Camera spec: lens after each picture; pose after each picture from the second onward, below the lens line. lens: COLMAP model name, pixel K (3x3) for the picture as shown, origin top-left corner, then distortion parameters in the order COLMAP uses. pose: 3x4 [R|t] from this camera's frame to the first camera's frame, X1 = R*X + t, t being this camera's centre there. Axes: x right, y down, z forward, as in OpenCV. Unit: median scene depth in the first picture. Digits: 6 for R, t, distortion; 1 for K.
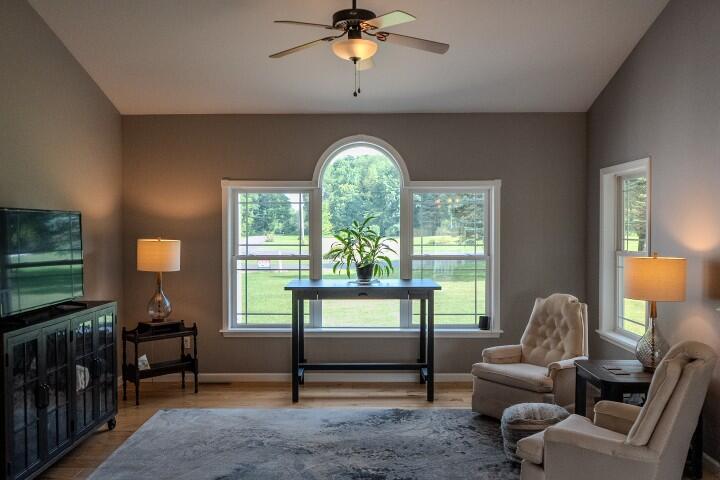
lens RADIAL K [[651.0, 0, 359.2], [0, 651.0, 240.4], [0, 0, 1]] dist [0.009161, 0.001166]
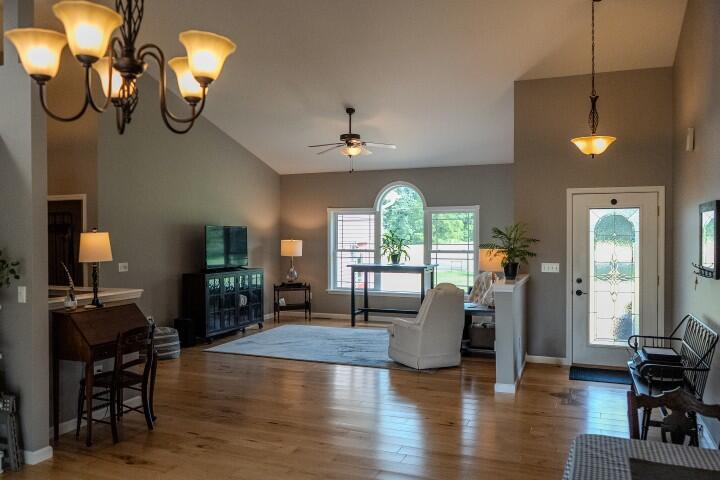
lens RADIAL K [[567.3, 0, 359.5], [0, 567.3, 238.9], [0, 0, 1]] dist [-0.006435, 0.000697]
pose [[0.930474, 0.006523, -0.366300, 0.482320], [-0.005819, 0.999978, 0.003028, -0.010840], [0.366312, -0.000686, 0.930492, -0.482596]]
